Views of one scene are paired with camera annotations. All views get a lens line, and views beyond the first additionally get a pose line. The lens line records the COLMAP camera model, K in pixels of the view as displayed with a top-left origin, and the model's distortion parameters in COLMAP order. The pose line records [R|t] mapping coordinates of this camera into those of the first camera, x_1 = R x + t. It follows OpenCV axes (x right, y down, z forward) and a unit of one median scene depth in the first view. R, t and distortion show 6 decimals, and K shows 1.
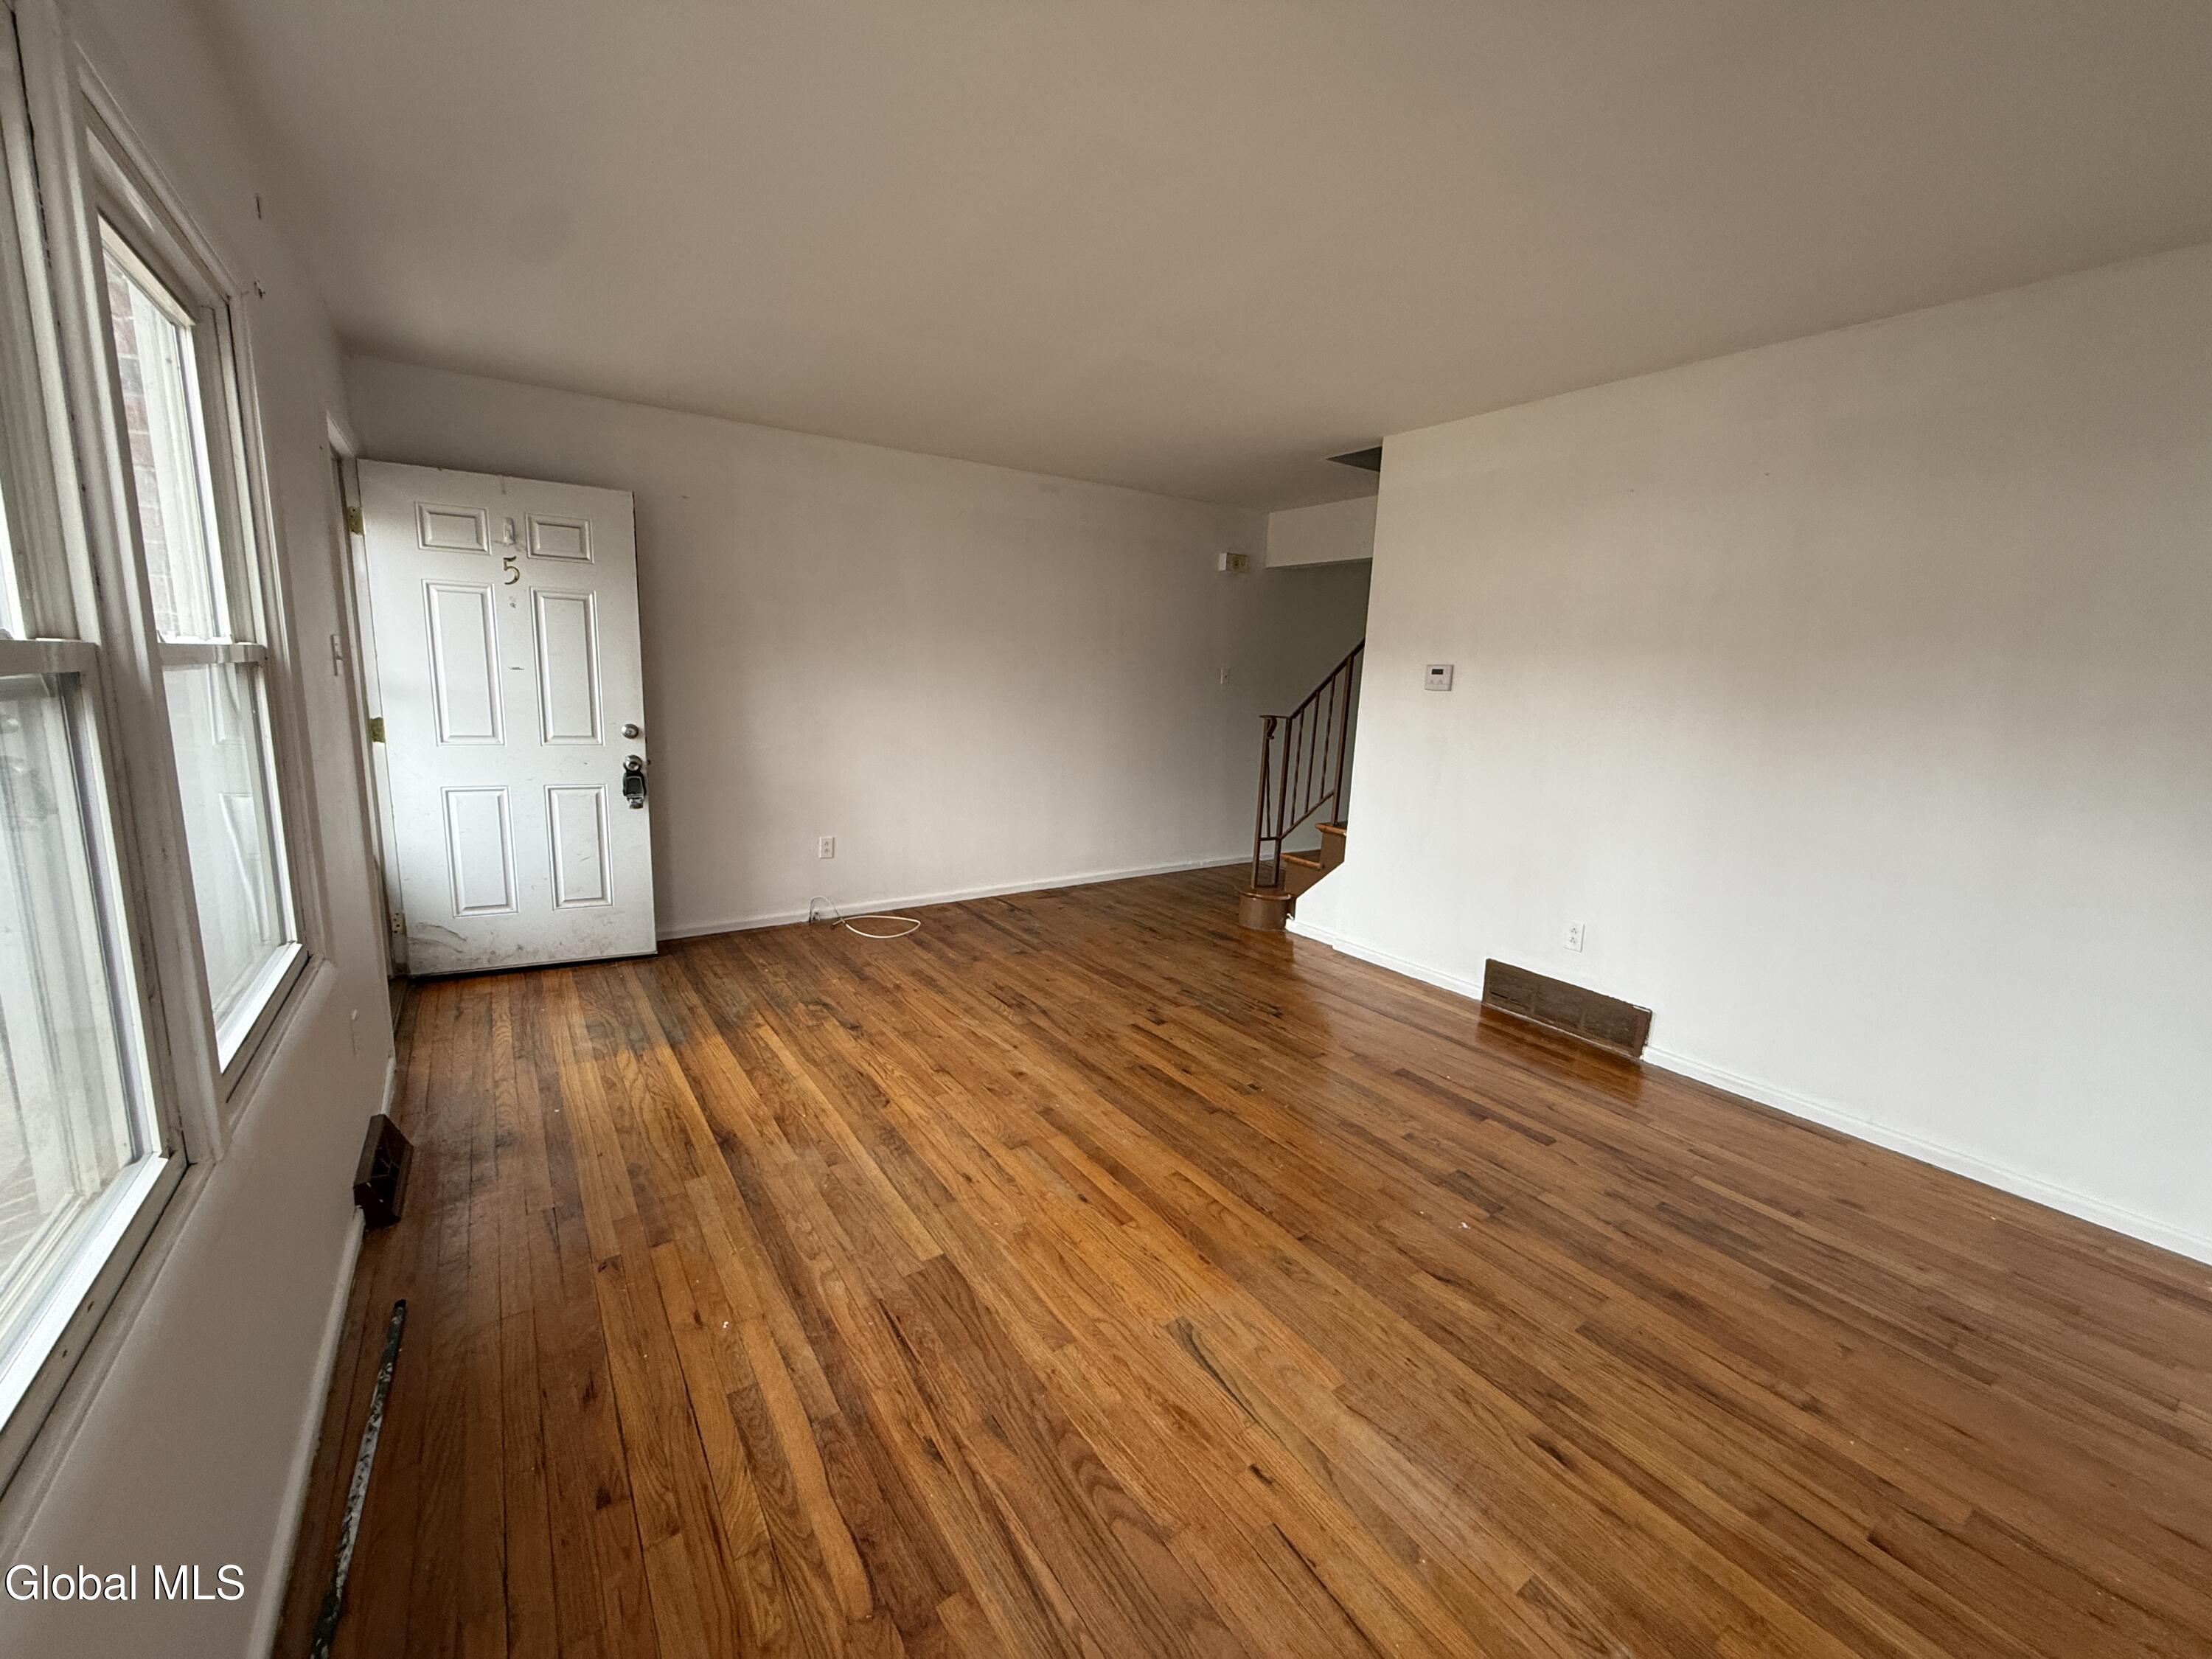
lens RADIAL K [[880.4, 0, 1101.4], [0, 880.4, 833.6], [0, 0, 1]] dist [0.000020, -0.000202]
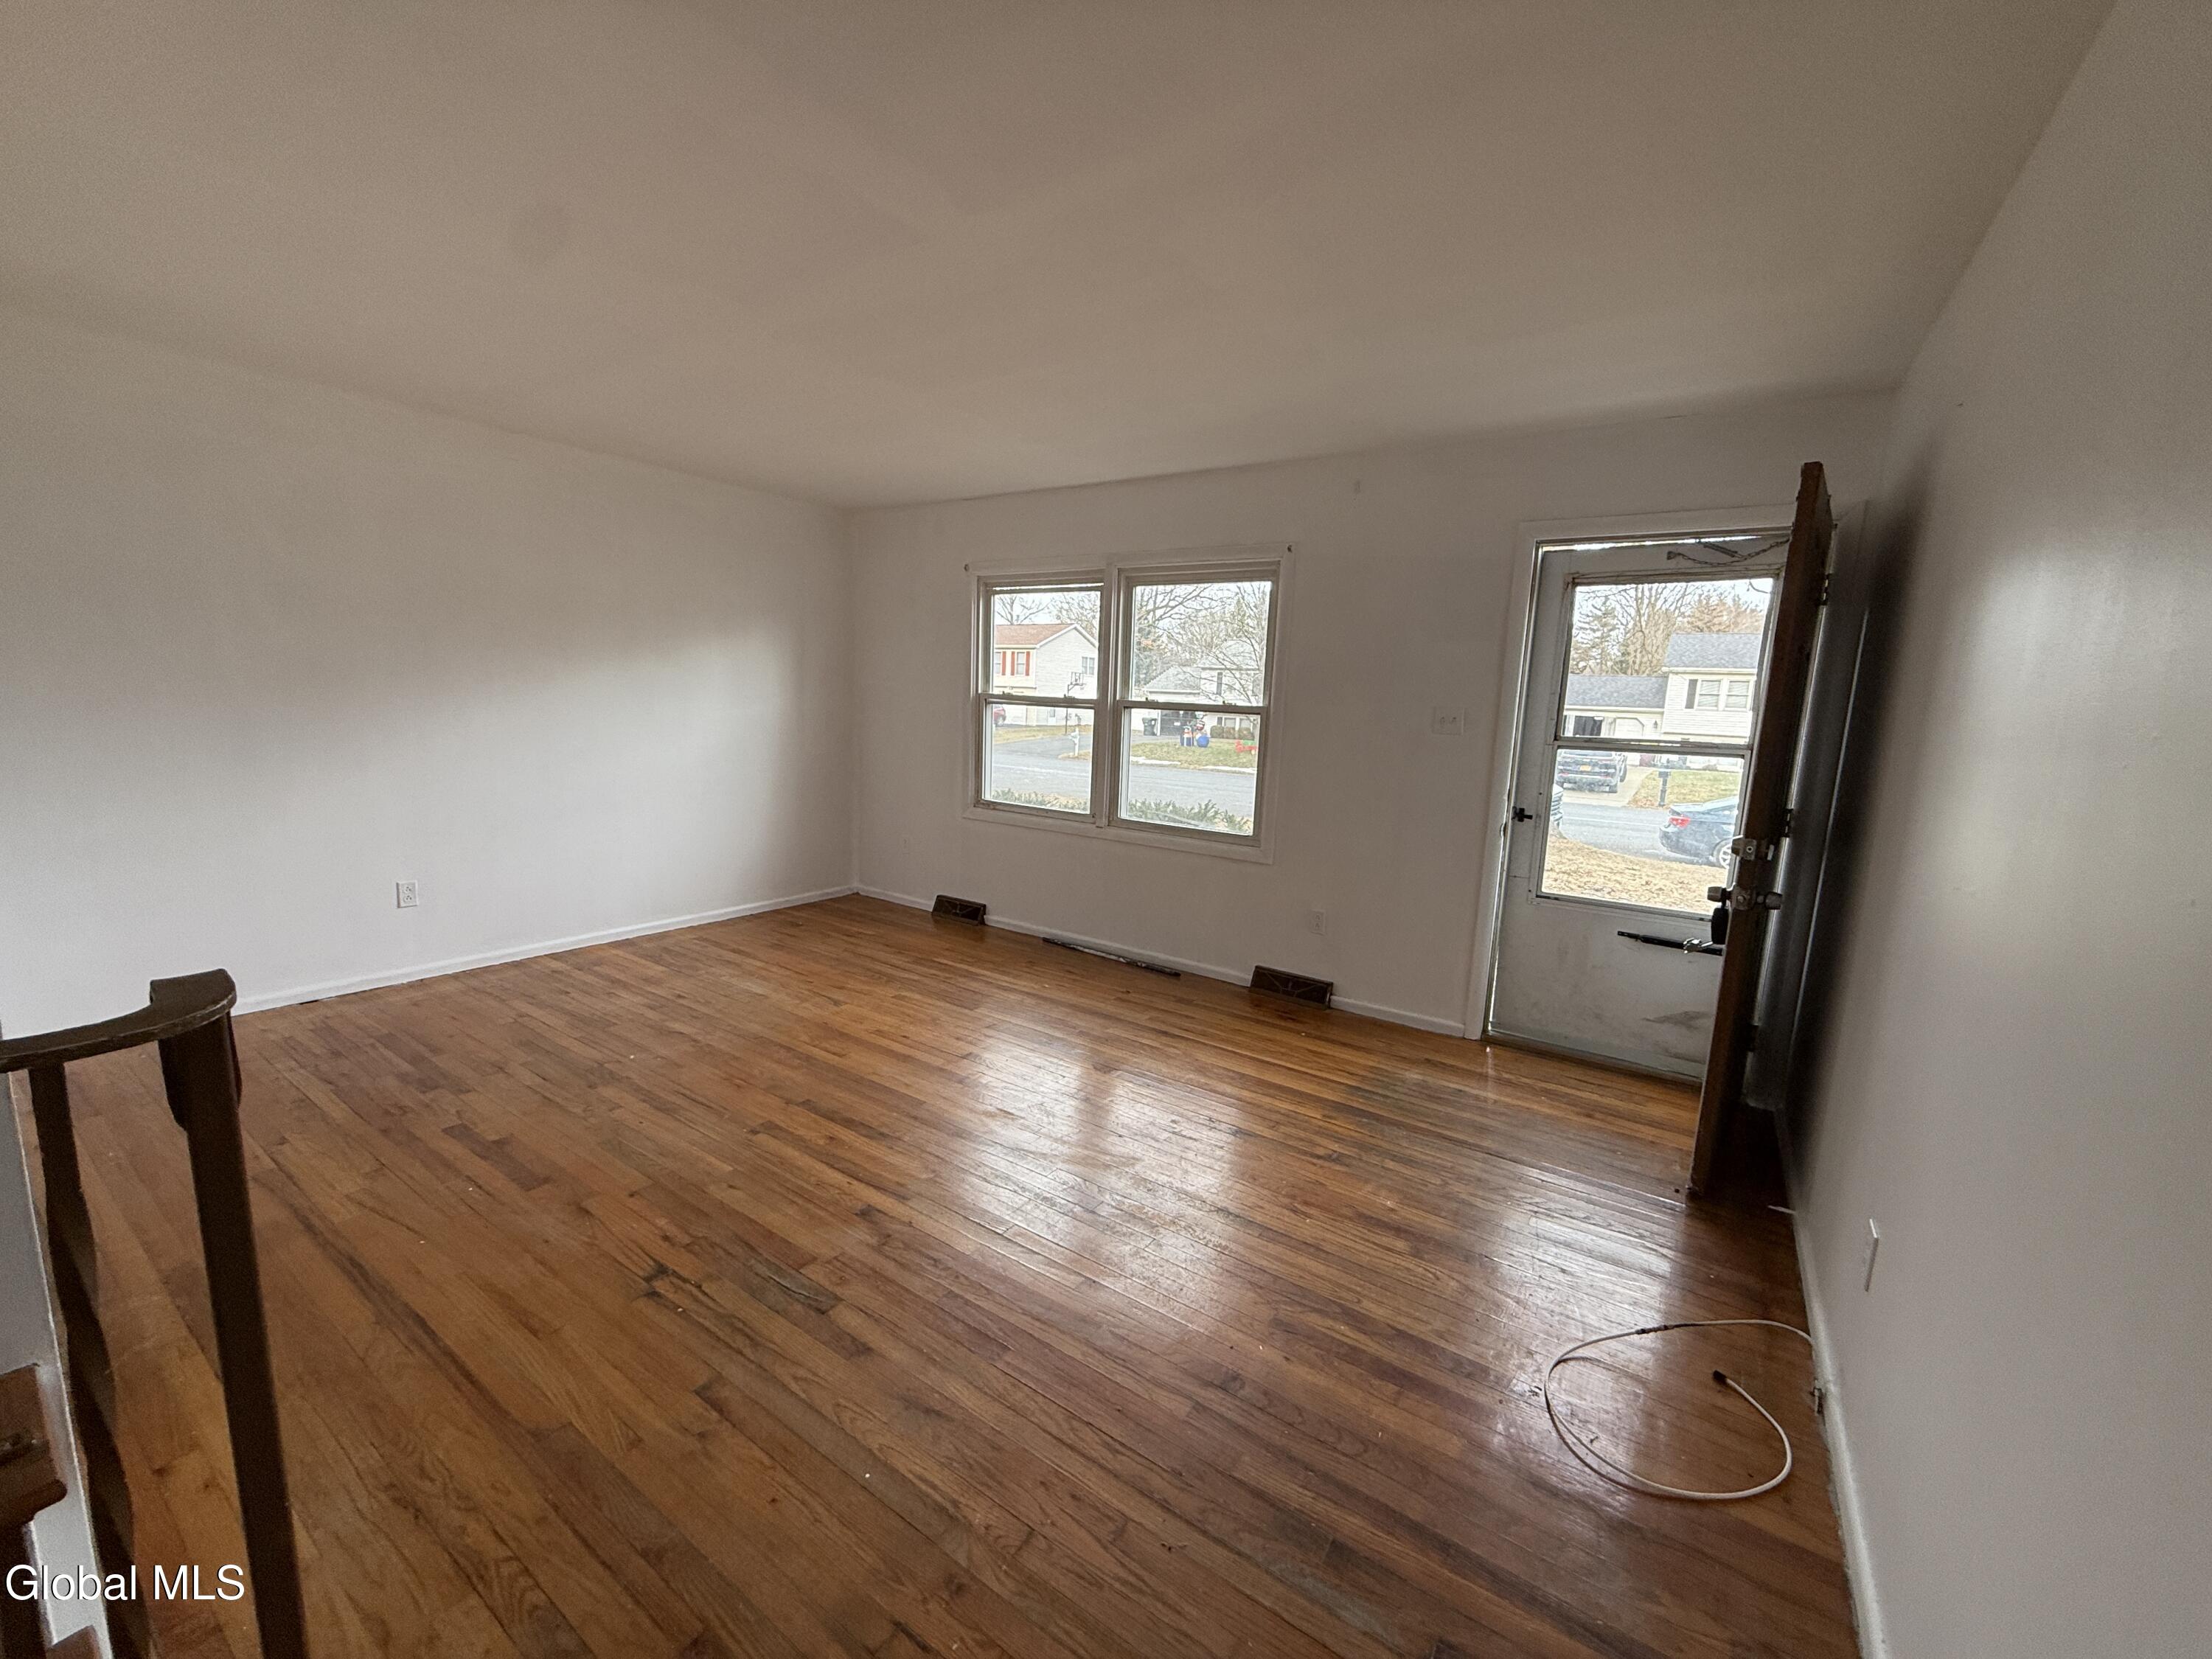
lens RADIAL K [[880.4, 0, 1101.4], [0, 880.4, 833.6], [0, 0, 1]] dist [0.000020, -0.000202]
pose [[-0.930307, -0.016633, -0.366404, 0.182748], [-0.139237, 0.940207, 0.310845, -0.346452], [0.339325, 0.340198, -0.876997, 1.858143]]
